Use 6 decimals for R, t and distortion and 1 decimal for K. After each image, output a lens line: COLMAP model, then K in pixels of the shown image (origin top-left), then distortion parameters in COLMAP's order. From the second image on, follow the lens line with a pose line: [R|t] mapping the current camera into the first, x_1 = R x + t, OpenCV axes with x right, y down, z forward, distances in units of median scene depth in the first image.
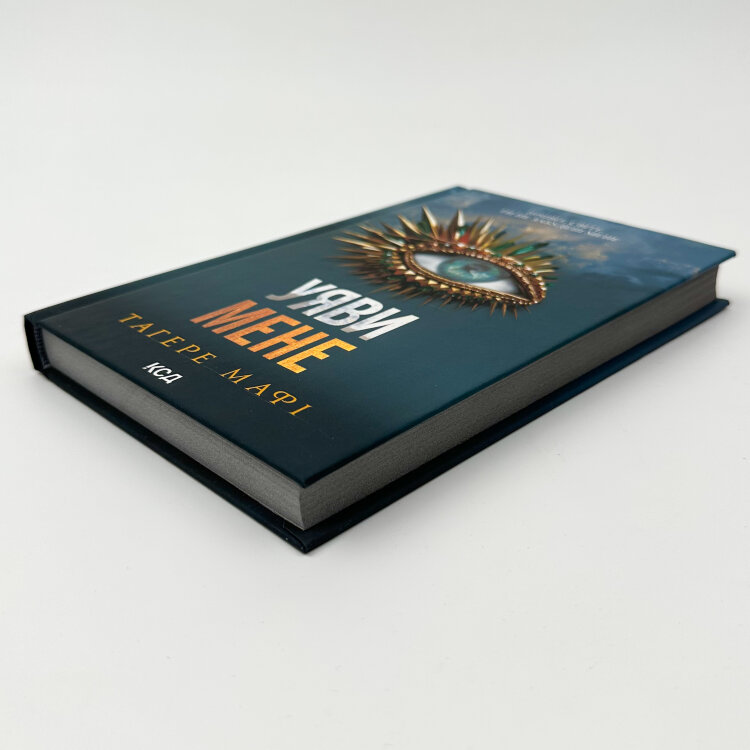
lens RADIAL K [[953.0, 0, 403.5], [0, 953.0, 374.7], [0, 0, 1]] dist [0.130820, -0.008758]
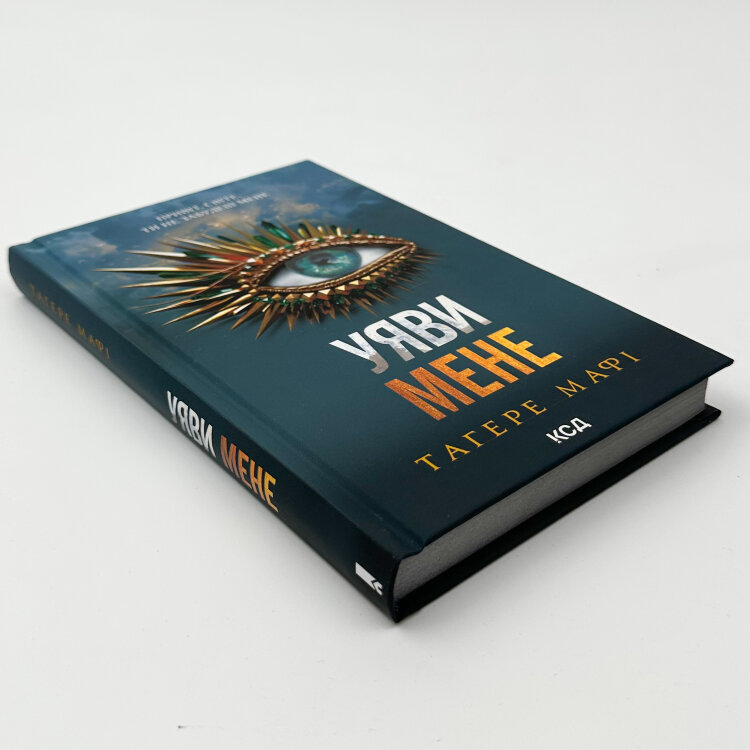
lens RADIAL K [[953.0, 0, 403.5], [0, 953.0, 374.7], [0, 0, 1]] dist [0.130820, -0.008758]
pose [[0.067659, -0.550063, 0.832378, -0.861318], [0.425147, 0.770648, 0.474712, -0.480245], [-0.902592, 0.321765, 0.285999, 0.700522]]
